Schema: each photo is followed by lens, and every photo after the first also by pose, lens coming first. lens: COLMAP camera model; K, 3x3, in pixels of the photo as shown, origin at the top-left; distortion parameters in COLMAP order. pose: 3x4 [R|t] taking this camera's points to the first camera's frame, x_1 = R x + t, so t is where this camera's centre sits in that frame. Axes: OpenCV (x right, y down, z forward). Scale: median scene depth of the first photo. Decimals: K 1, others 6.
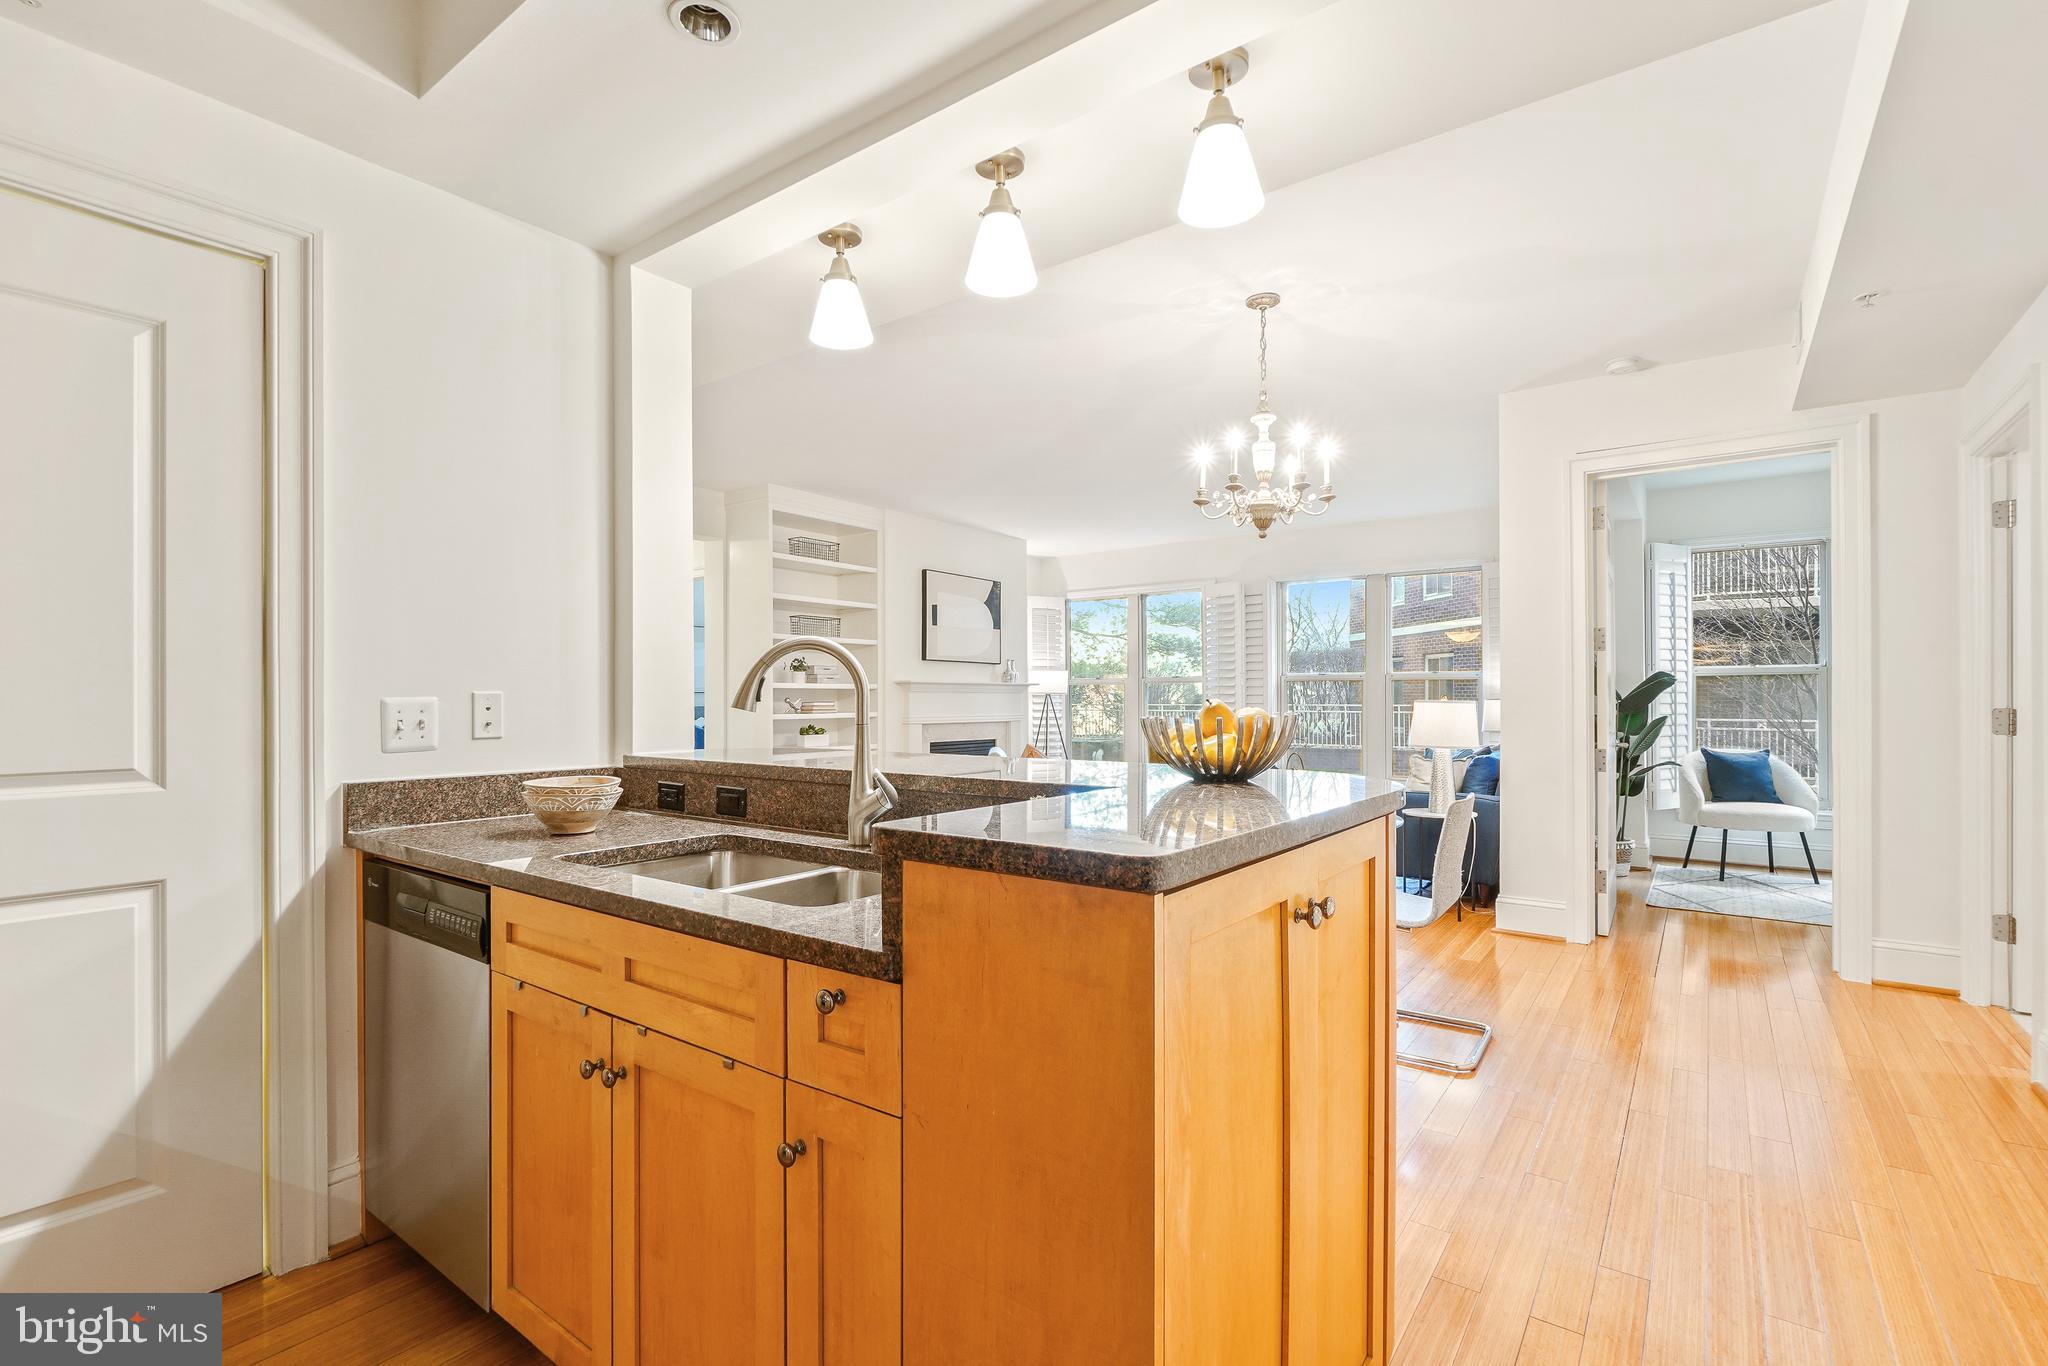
lens RADIAL K [[910.4, 0, 1025.8], [0, 910.4, 691.6], [0, 0, 1]] dist [-0.004175, -0.001533]
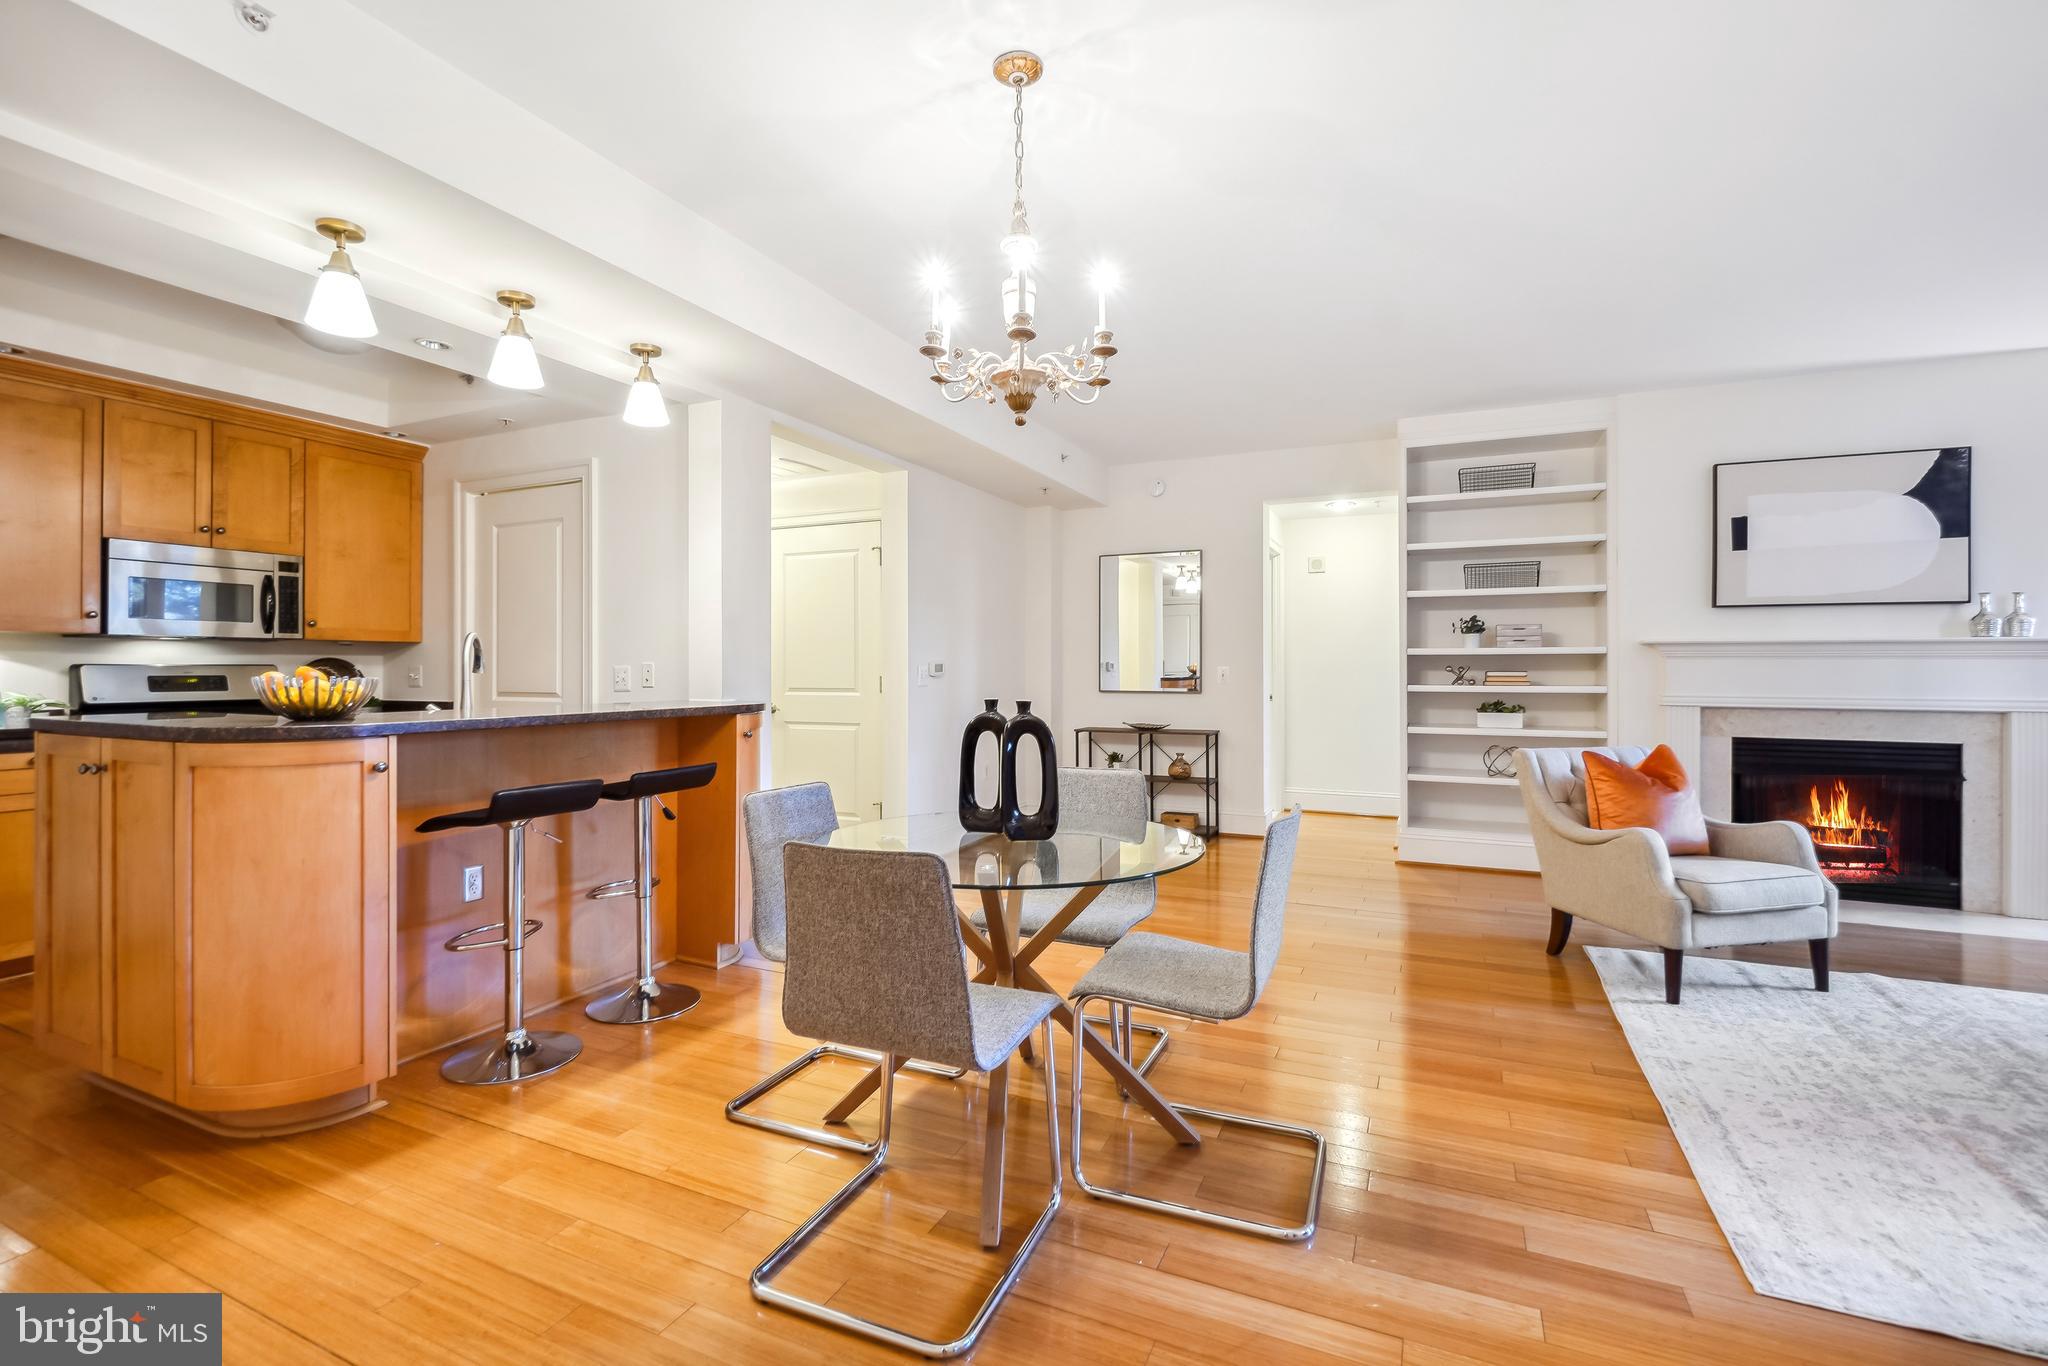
lens RADIAL K [[910.4, 0, 1013.5], [0, 910.4, 662.7], [0, 0, 1]] dist [-0.004175, -0.001533]
pose [[0.195779, -0.001295, -0.980647, 1.637145], [0.005204, 0.999986, -0.000282, 0.005716], [0.980634, -0.005048, 0.195784, 1.578418]]
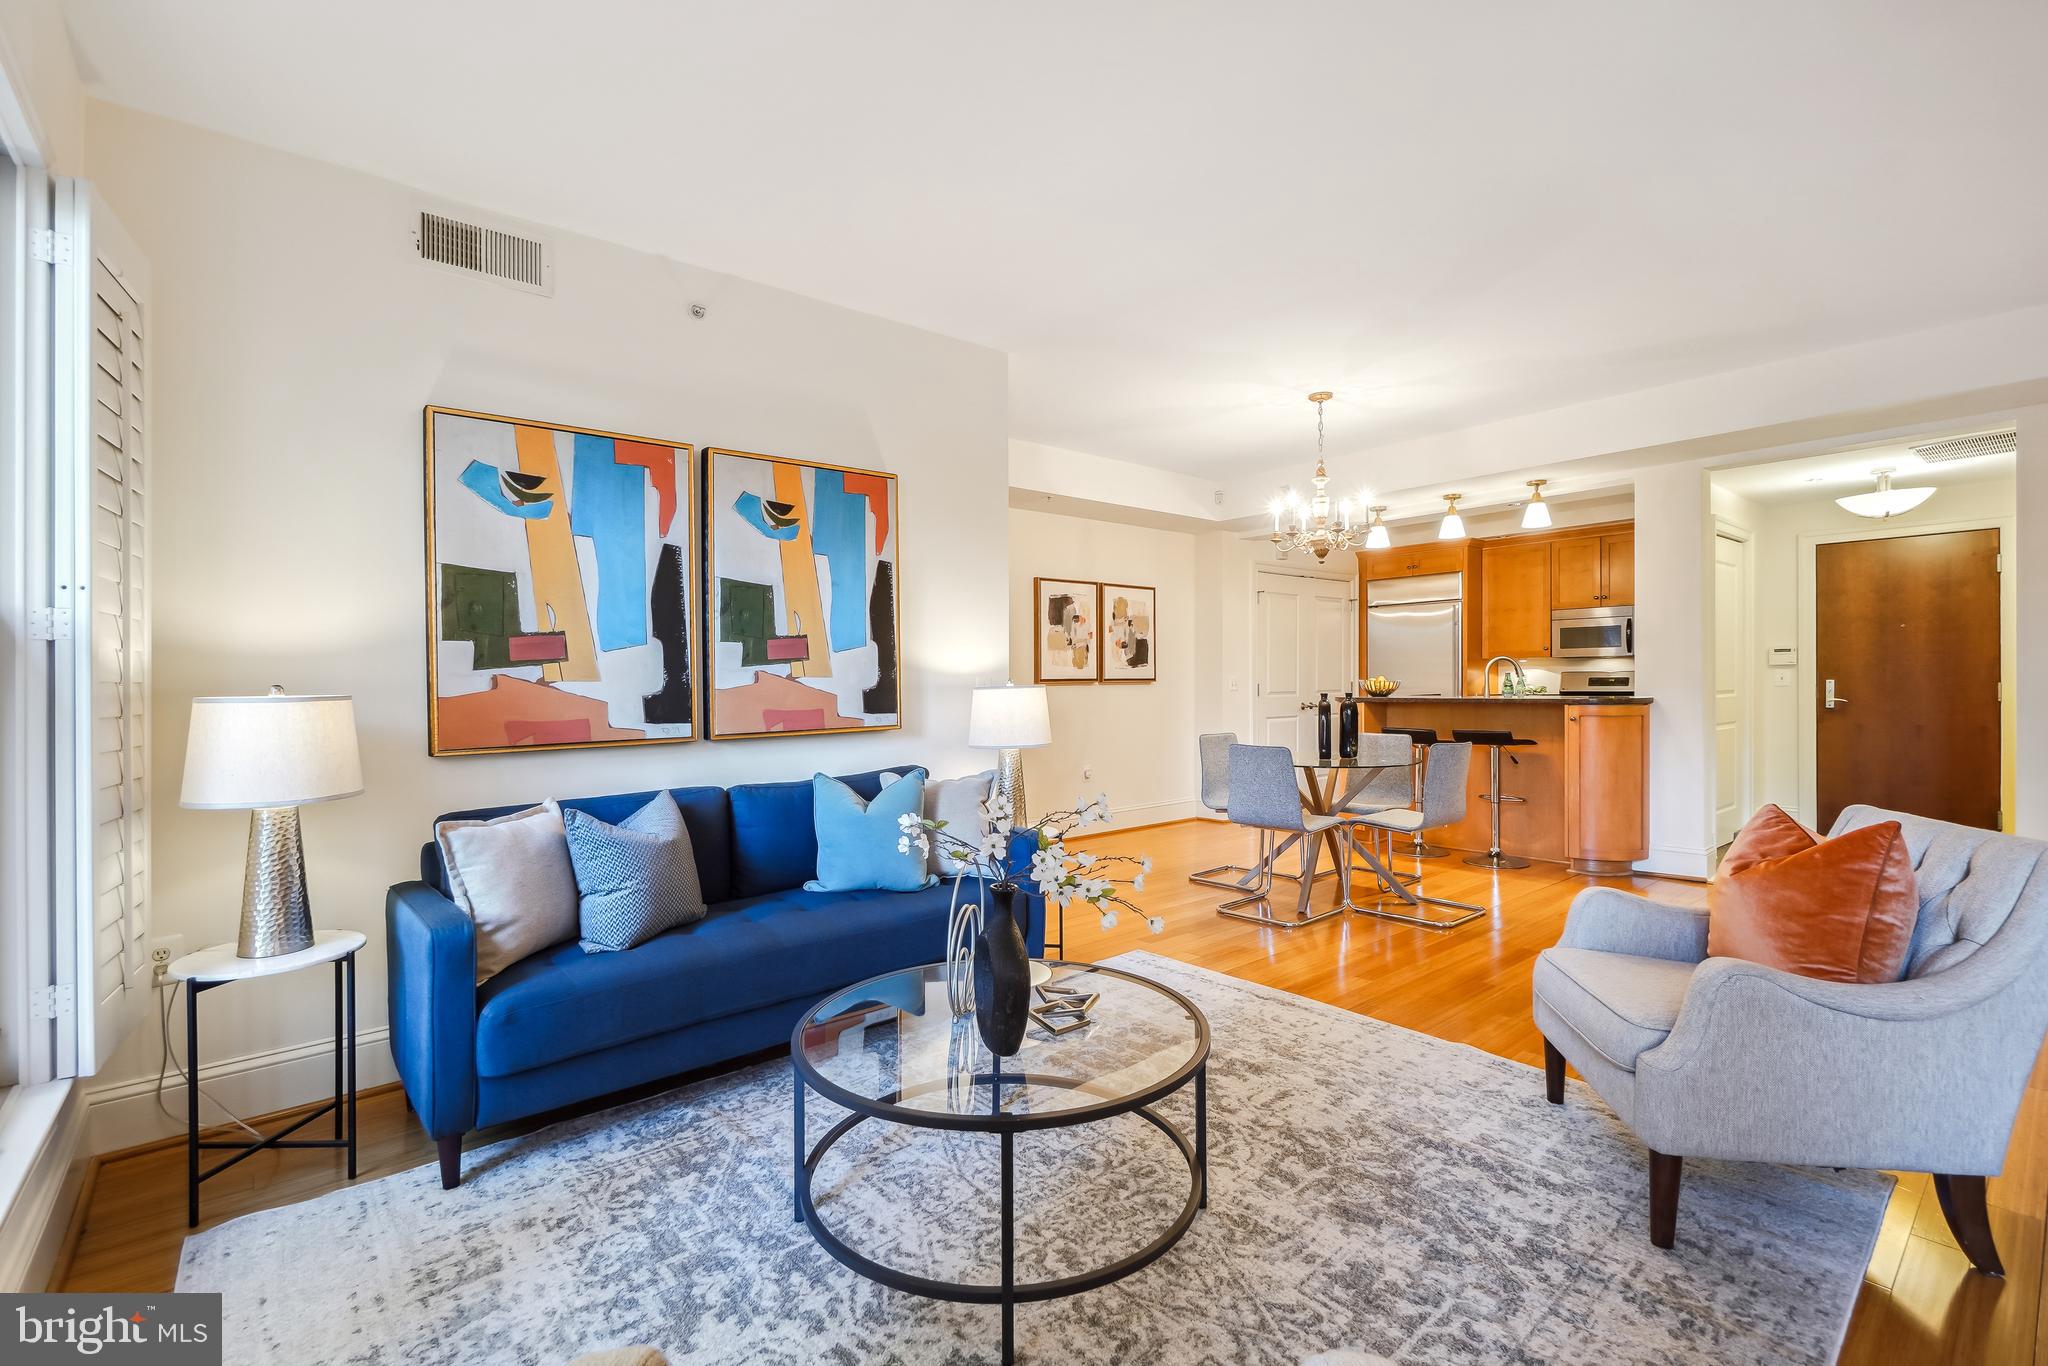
lens RADIAL K [[910.4, 0, 1012.5], [0, 910.4, 681.8], [0, 0, 1]] dist [-0.004175, -0.001533]
pose [[-0.970880, 0.020244, 0.238709, 0.705672], [0.019679, 0.999795, -0.004750, 0.011582], [-0.238756, 0.000086, -0.971080, 4.495331]]
